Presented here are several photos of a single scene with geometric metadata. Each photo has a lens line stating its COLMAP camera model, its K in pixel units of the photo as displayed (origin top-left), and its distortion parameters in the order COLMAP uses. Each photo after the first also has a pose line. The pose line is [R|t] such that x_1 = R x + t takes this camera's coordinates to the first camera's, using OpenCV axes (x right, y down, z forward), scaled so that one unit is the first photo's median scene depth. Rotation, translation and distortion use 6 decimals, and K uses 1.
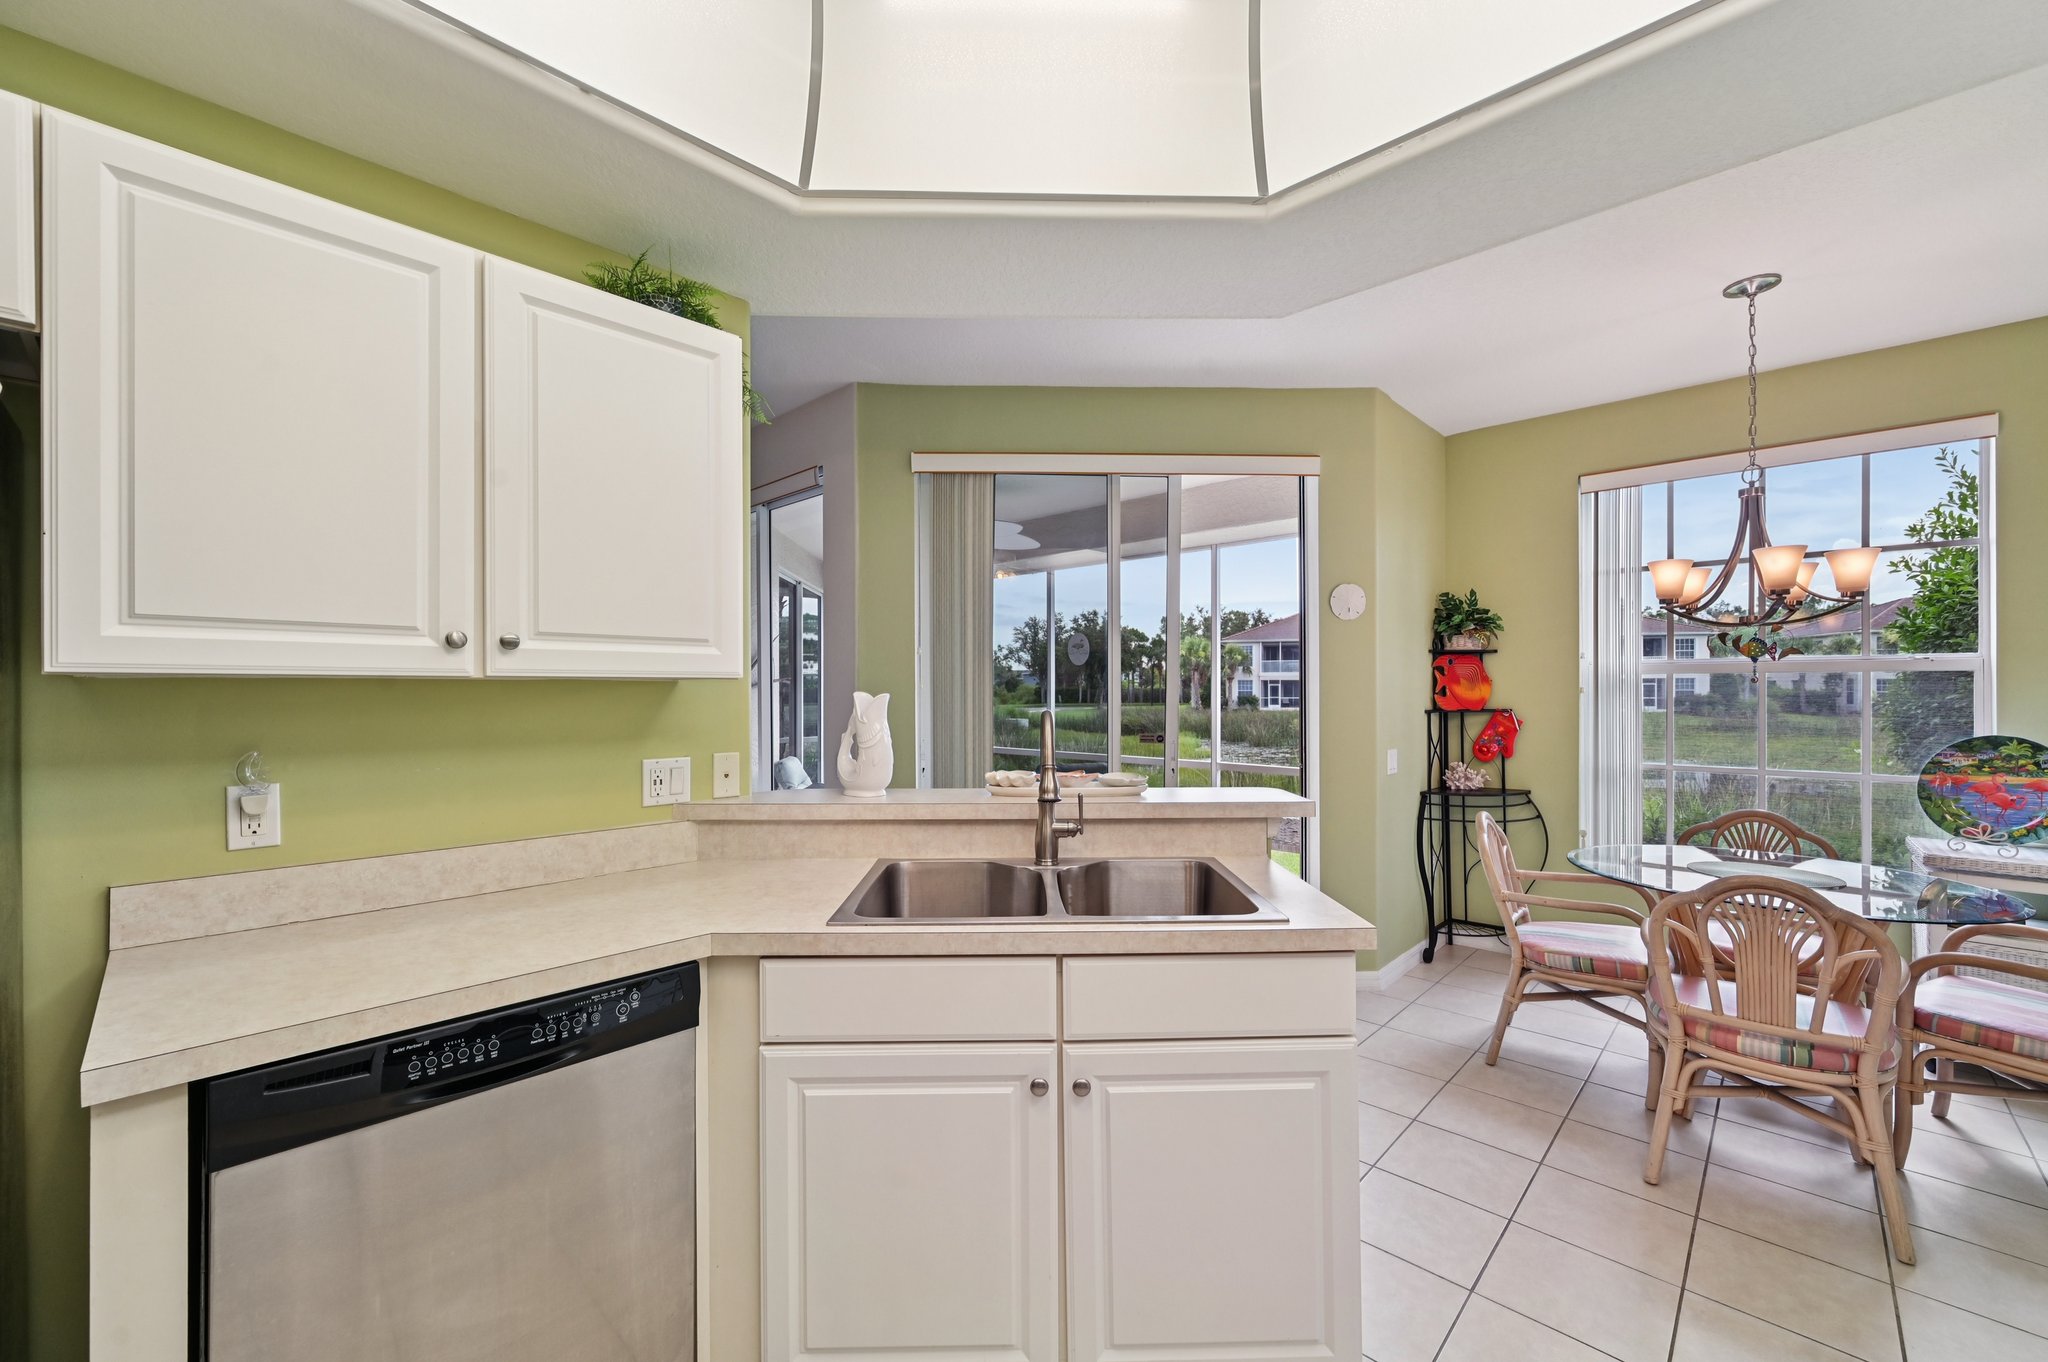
lens RADIAL K [[809.8, 0, 1019.2], [0, 809.8, 690.3], [0, 0, 1]] dist [-0.001284, -0.000103]
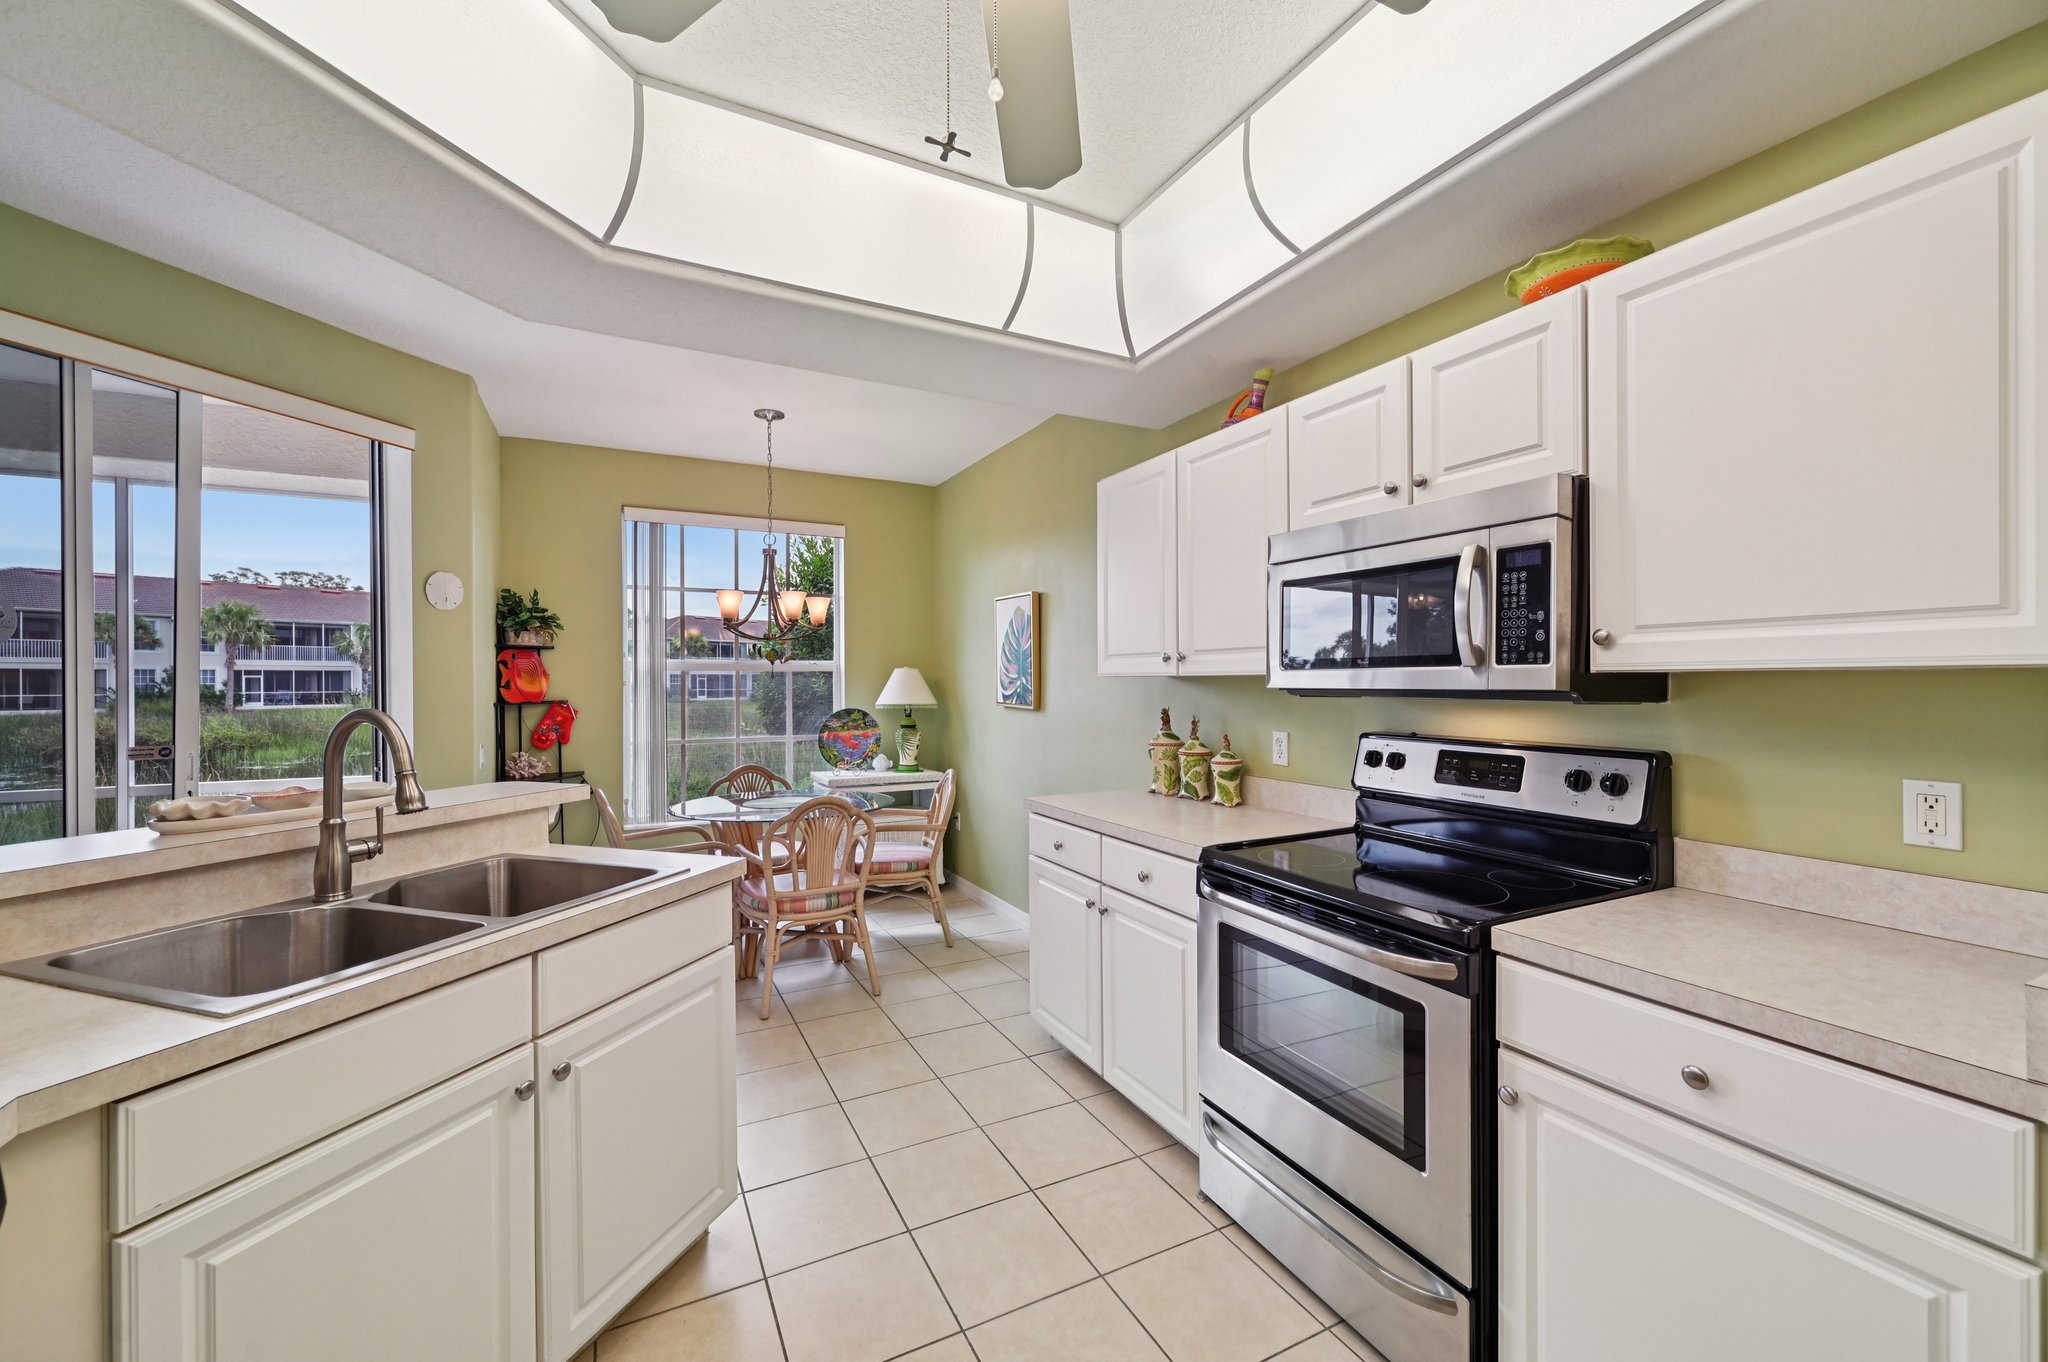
lens RADIAL K [[809.2, 0, 1024.0], [0, 809.2, 681.0], [0, 0, 1]] dist [-0.000599, 0.000041]
pose [[0.329852, 0.000070, 0.944033, -0.334378], [0.002782, 0.999996, -0.001046, -0.000830], [-0.944029, 0.002971, 0.329850, 0.052126]]
